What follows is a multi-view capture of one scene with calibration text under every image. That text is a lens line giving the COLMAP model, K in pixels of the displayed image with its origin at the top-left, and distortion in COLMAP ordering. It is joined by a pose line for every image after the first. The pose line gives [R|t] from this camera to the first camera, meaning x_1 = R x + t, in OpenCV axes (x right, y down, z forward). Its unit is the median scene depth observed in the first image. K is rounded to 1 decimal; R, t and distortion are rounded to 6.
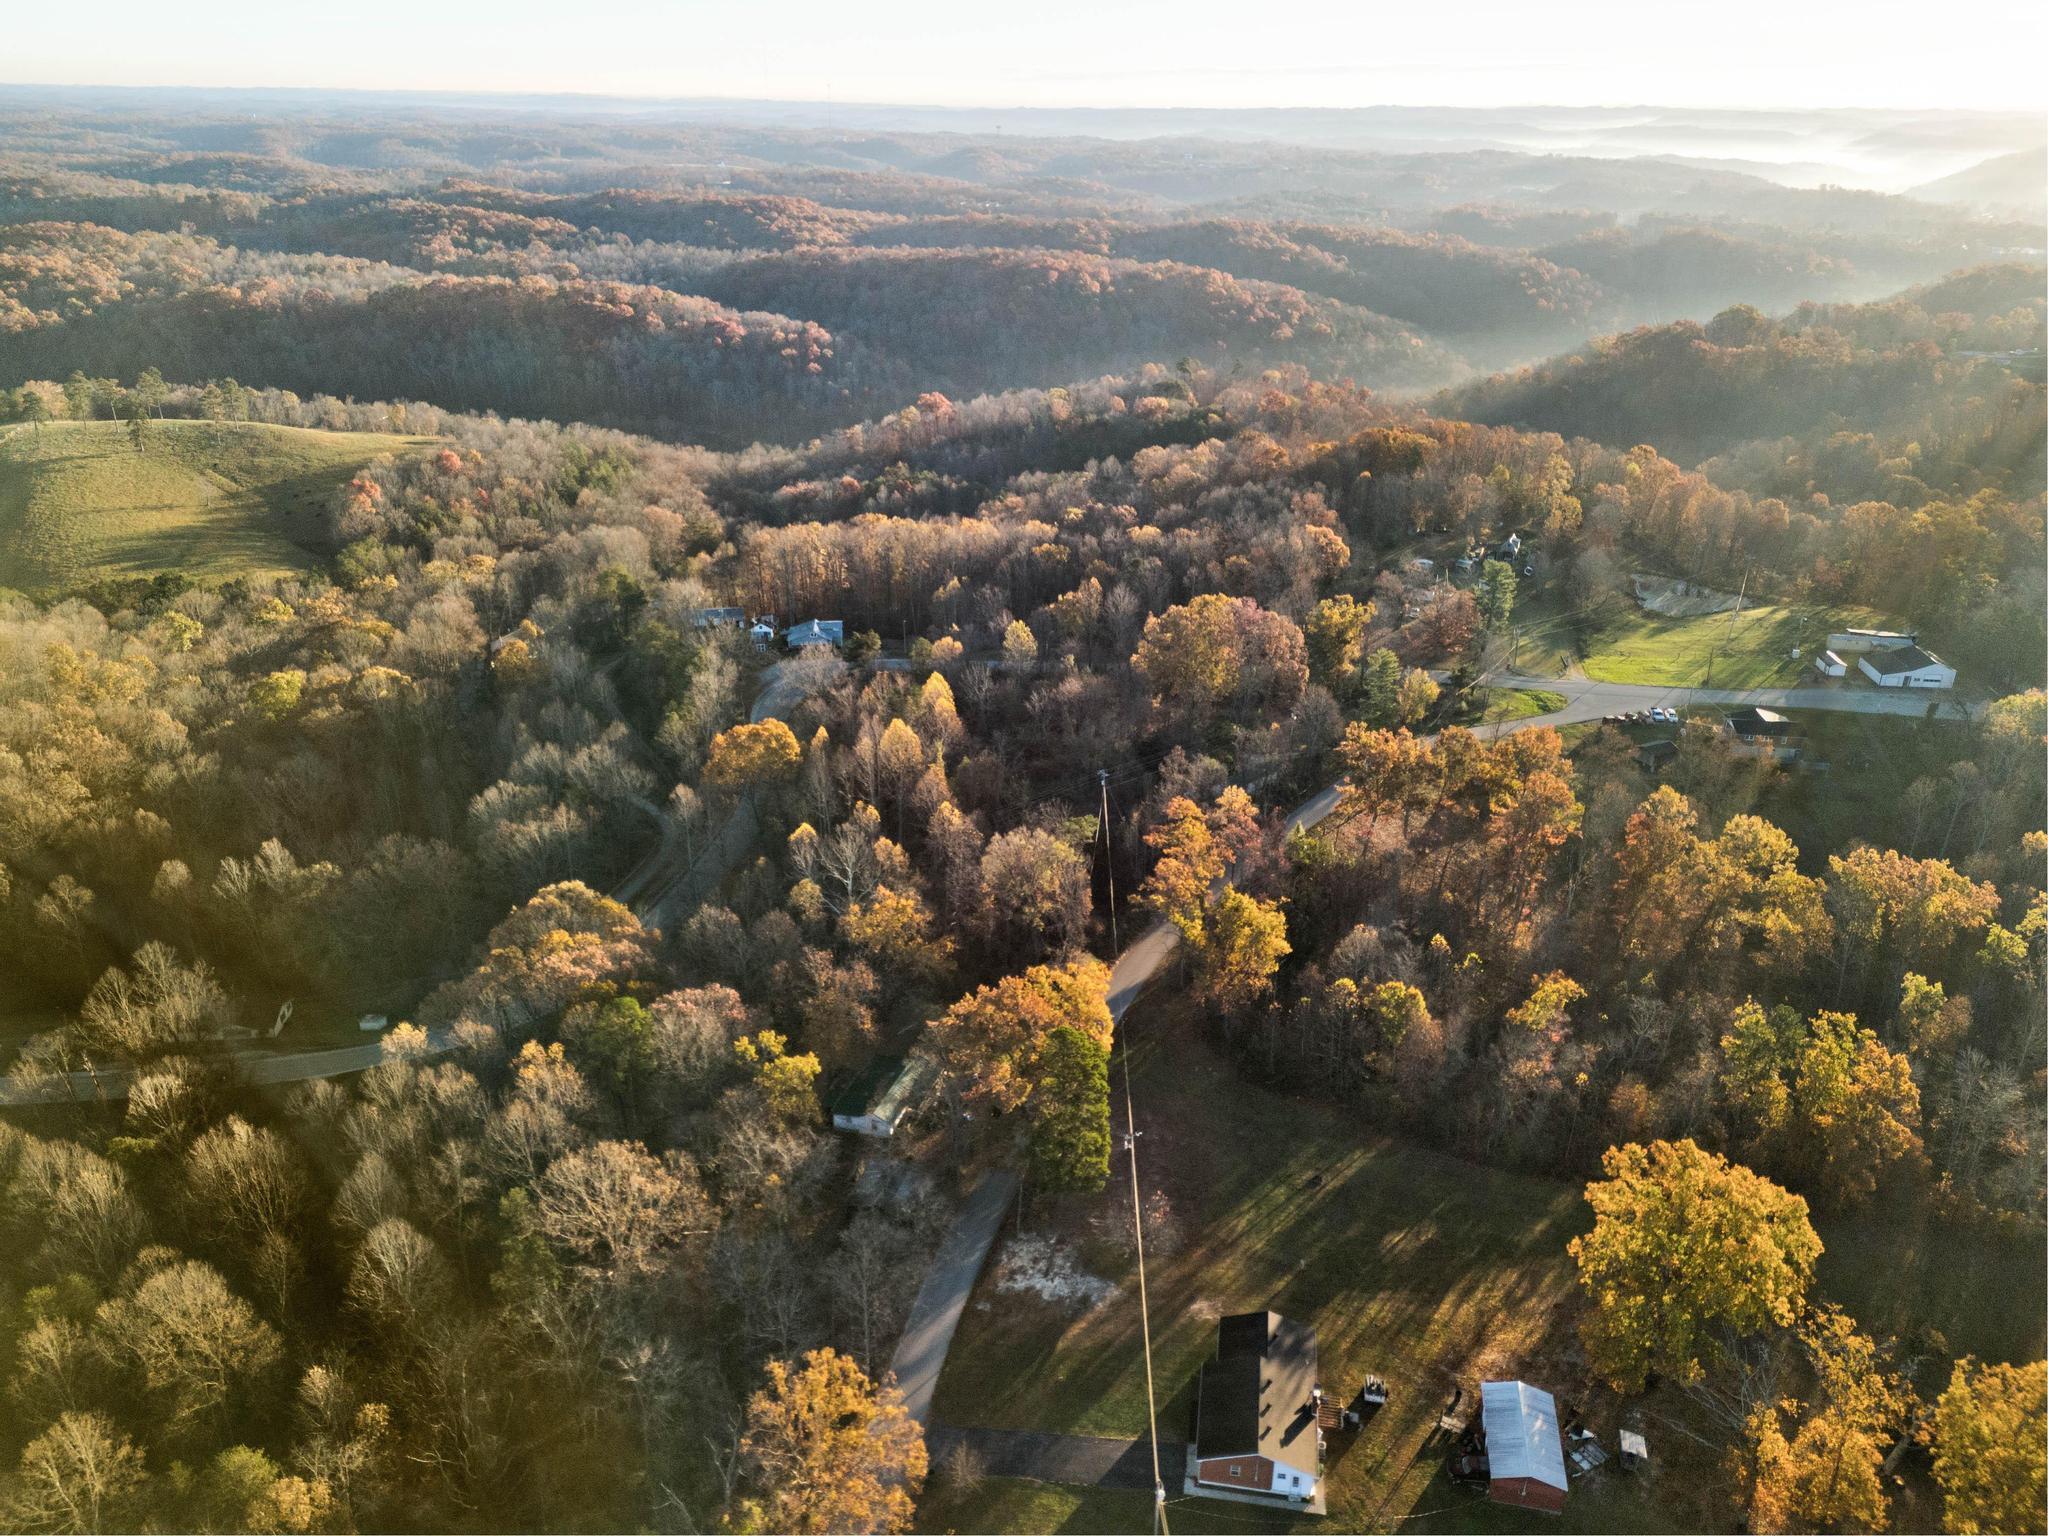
lens RADIAL K [[1494.1, 0, 1024.0], [0, 1494.1, 768.0], [0, 0, 1]] dist [0.067423, -0.061166]
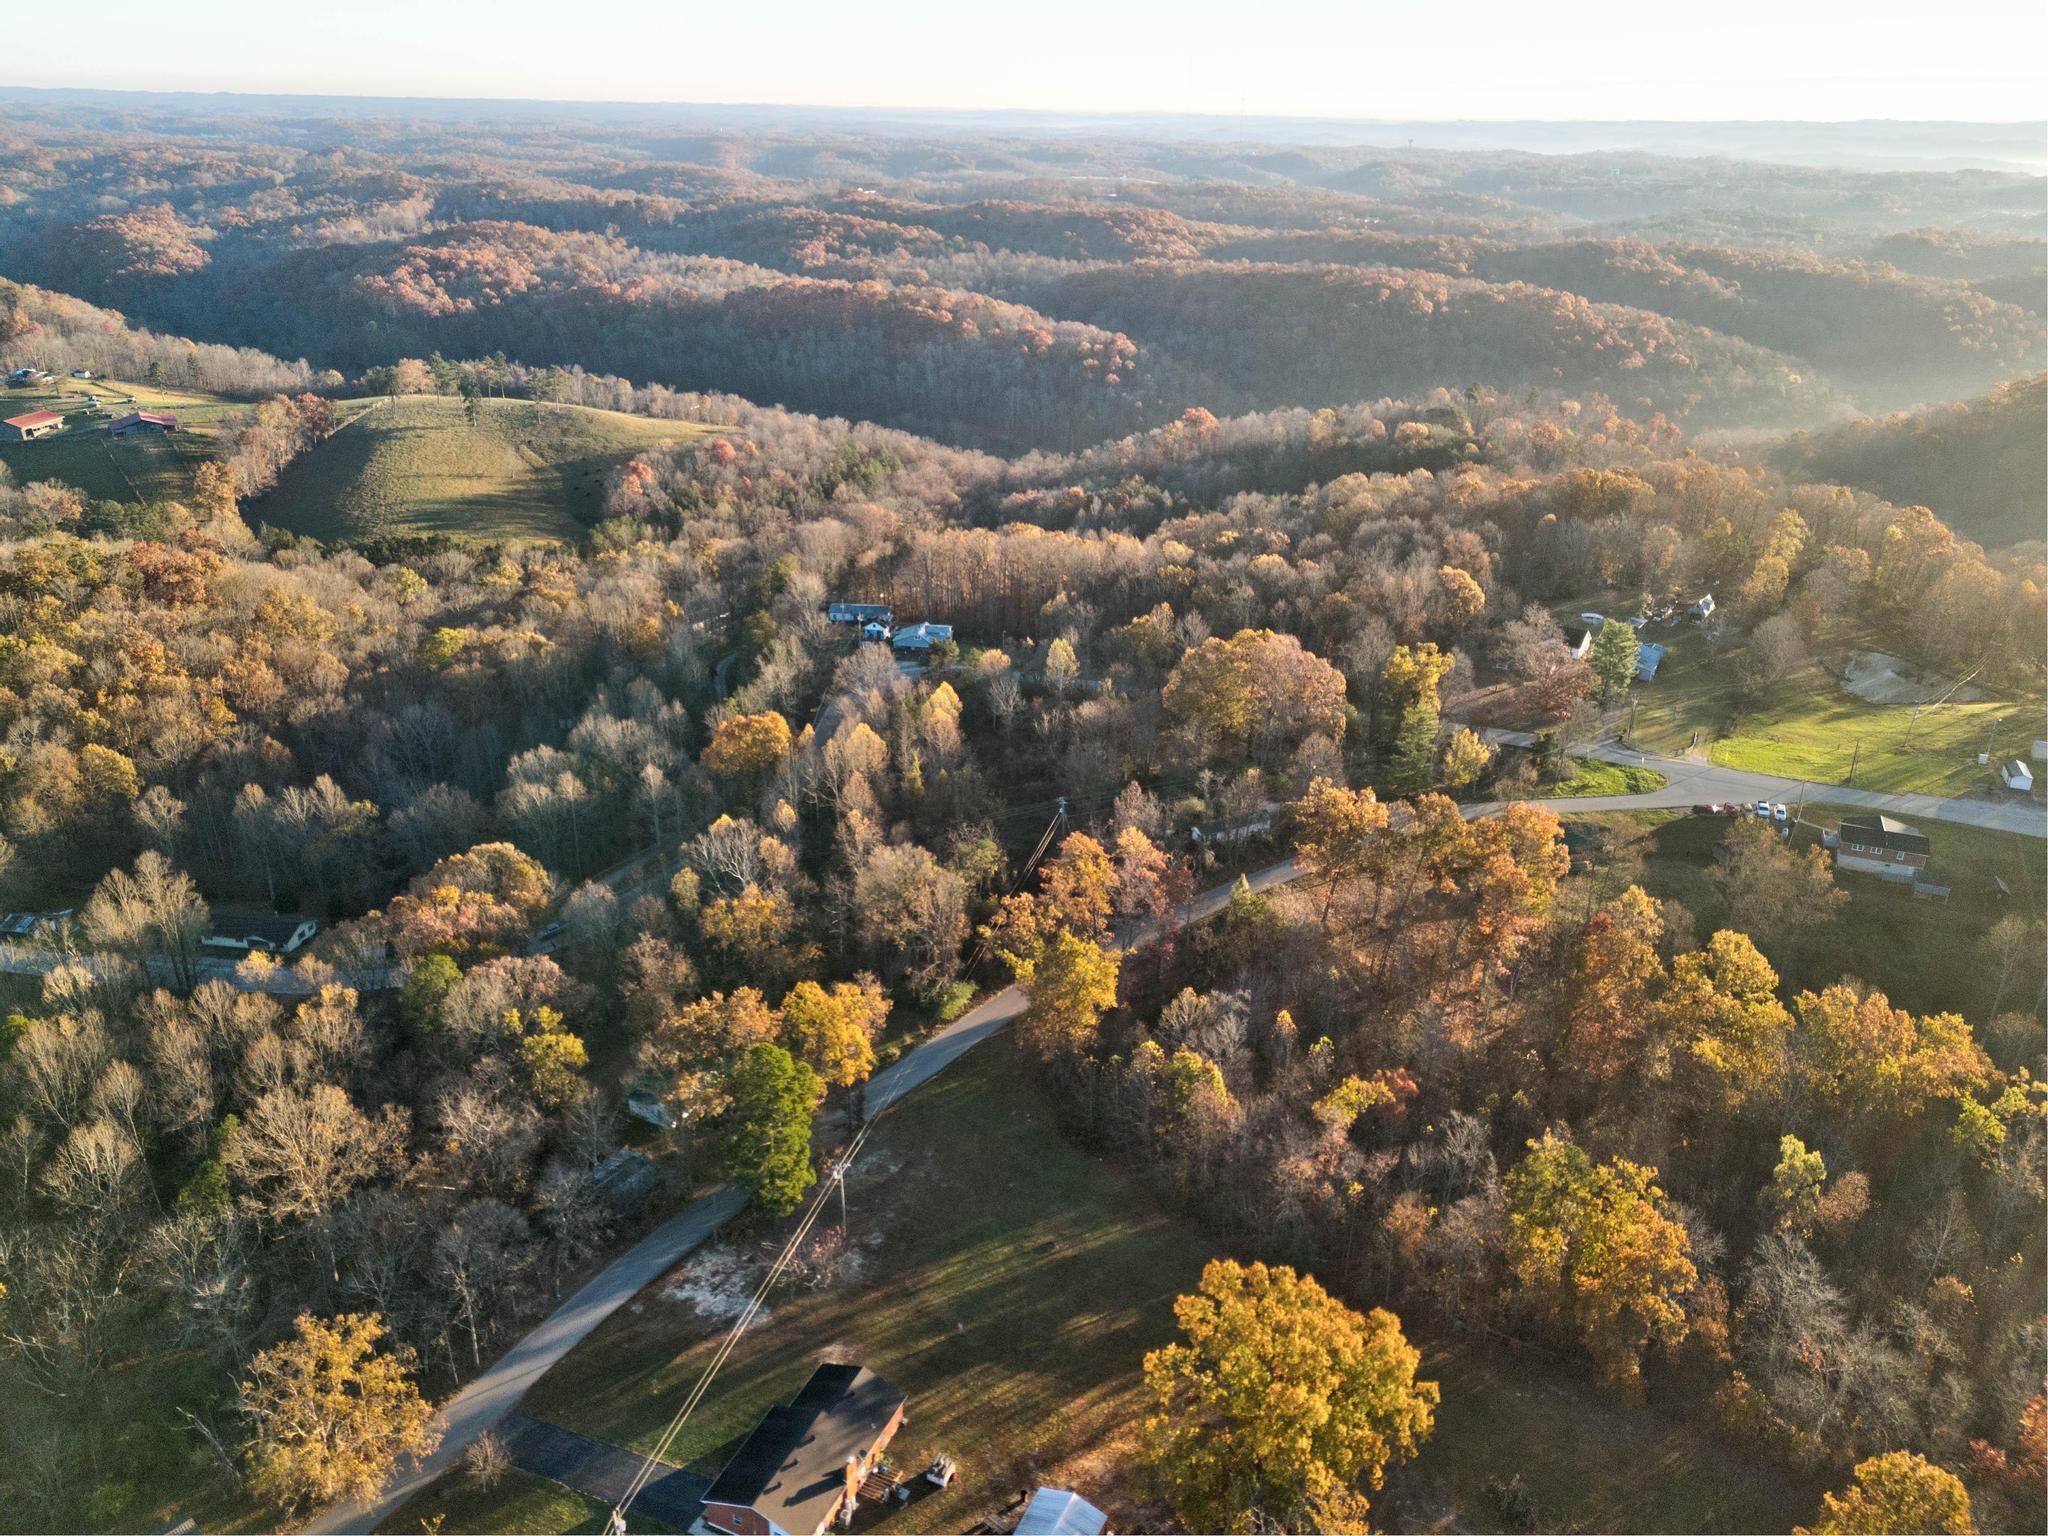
lens RADIAL K [[1494.1, 0, 1024.0], [0, 1494.1, 768.0], [0, 0, 1]] dist [0.067423, -0.061166]
pose [[0.964955, 0.108277, -0.239036, 0.069335], [-0.110125, 0.993902, 0.005652, -0.005507], [0.238190, 0.020870, 0.970994, 0.012848]]
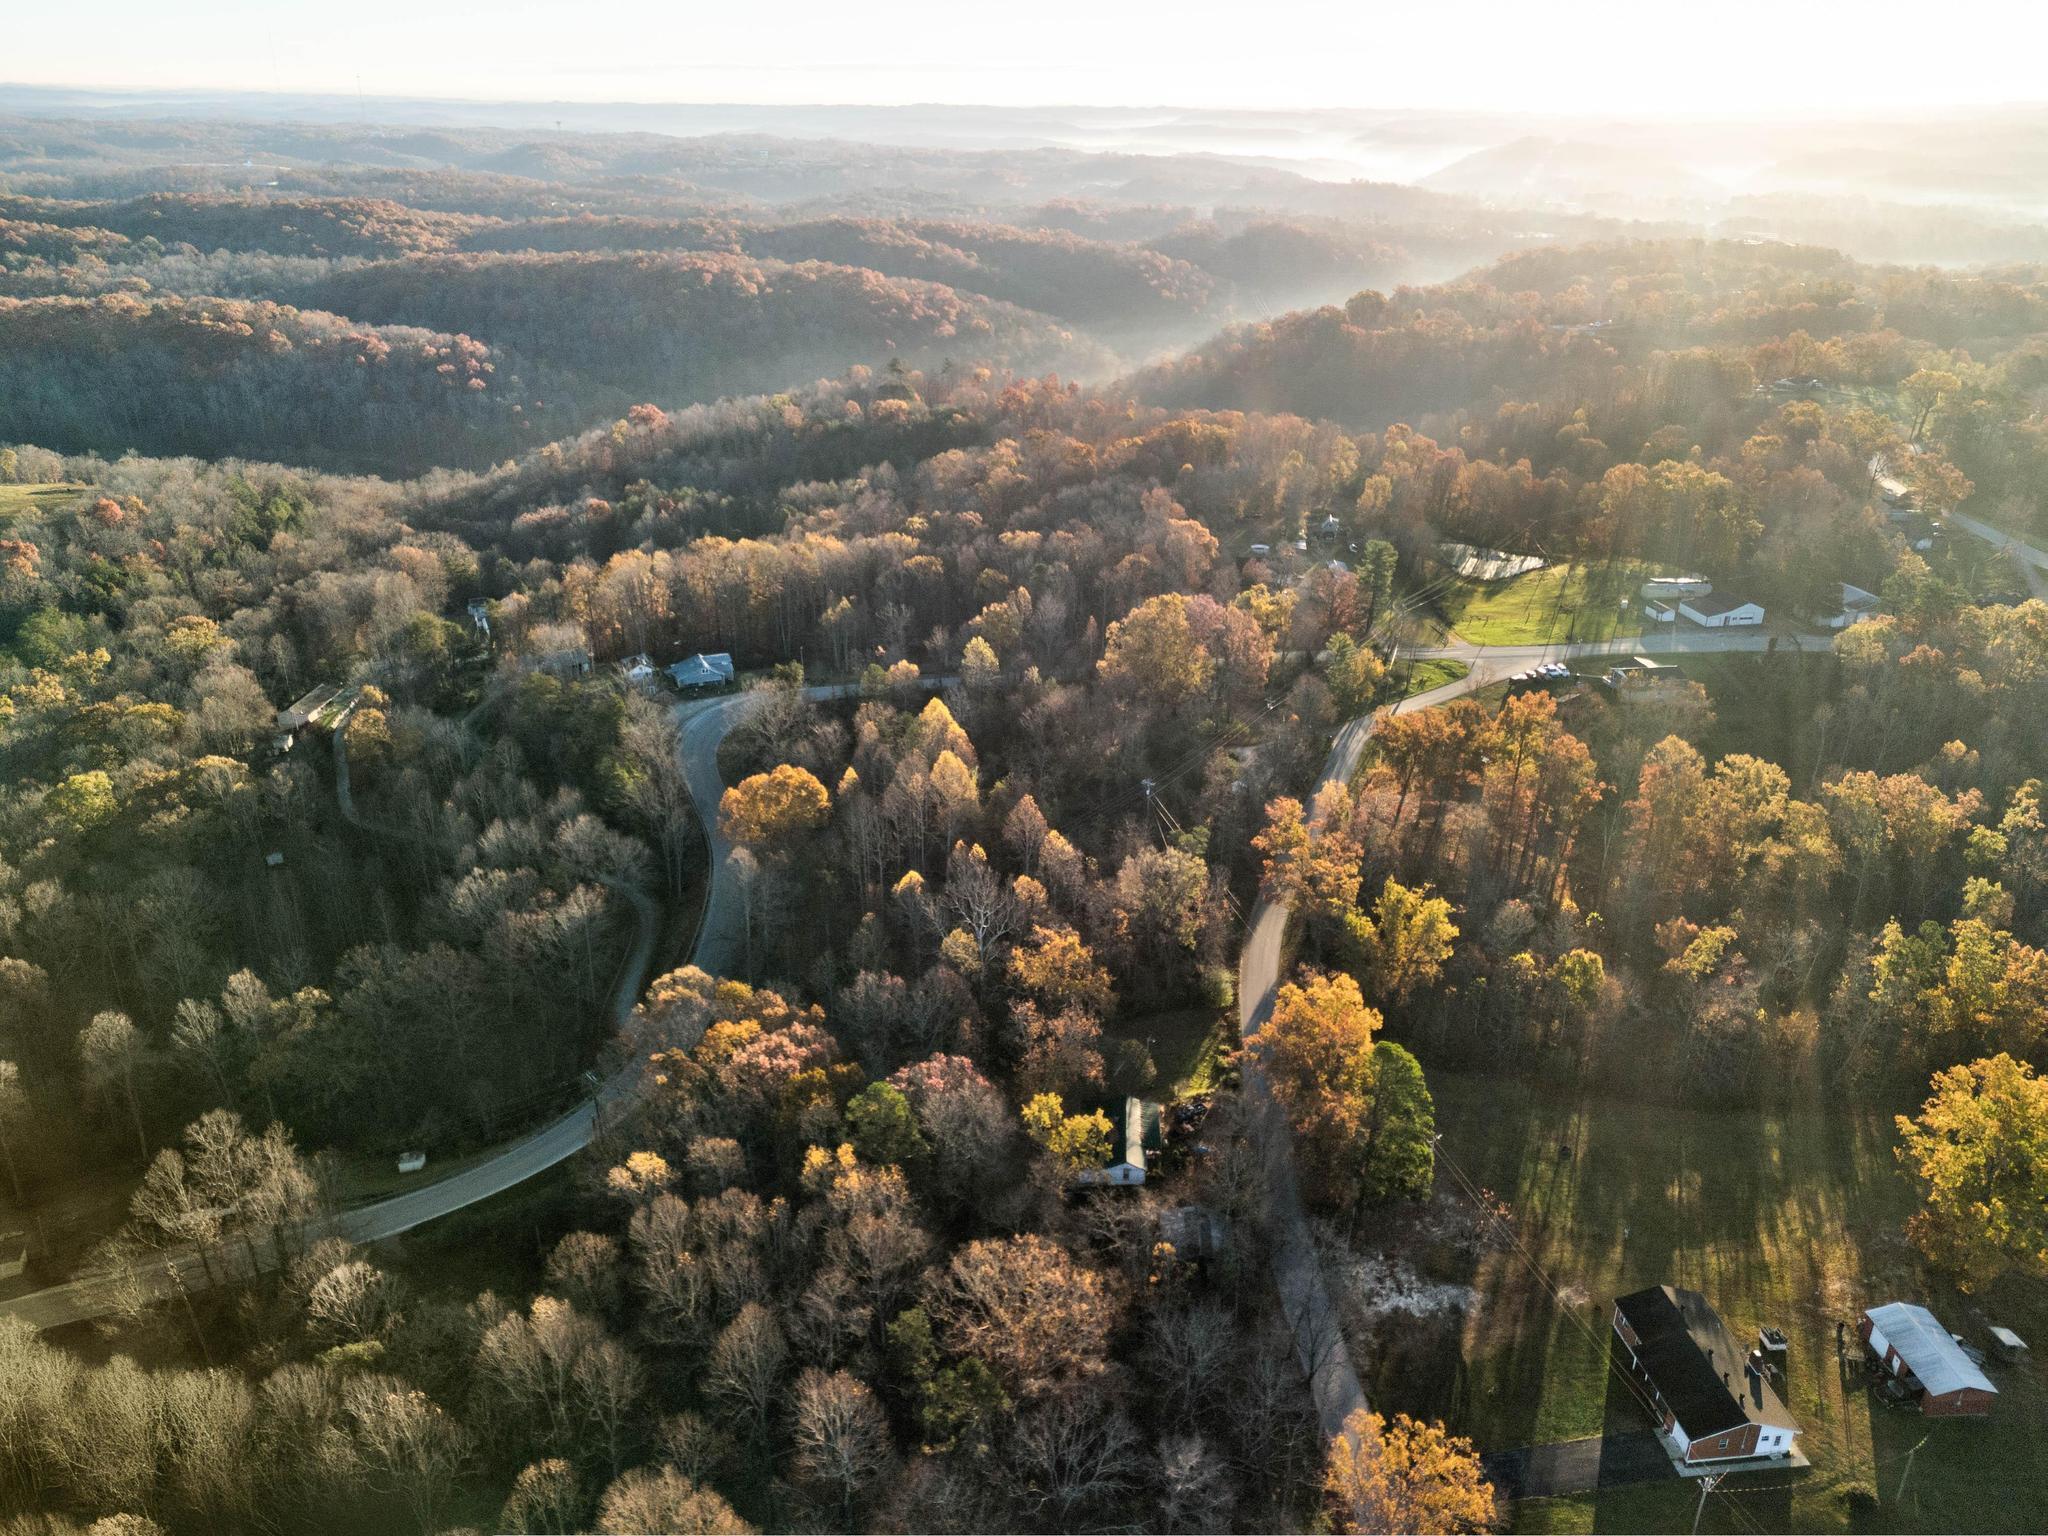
lens RADIAL K [[1494.1, 0, 1024.0], [0, 1494.1, 768.0], [0, 0, 1]] dist [0.067423, -0.061166]
pose [[0.961389, -0.110897, 0.251859, -0.073346], [0.110438, 0.993754, 0.016005, -0.008294], [-0.252061, 0.012428, 0.967632, 0.016297]]
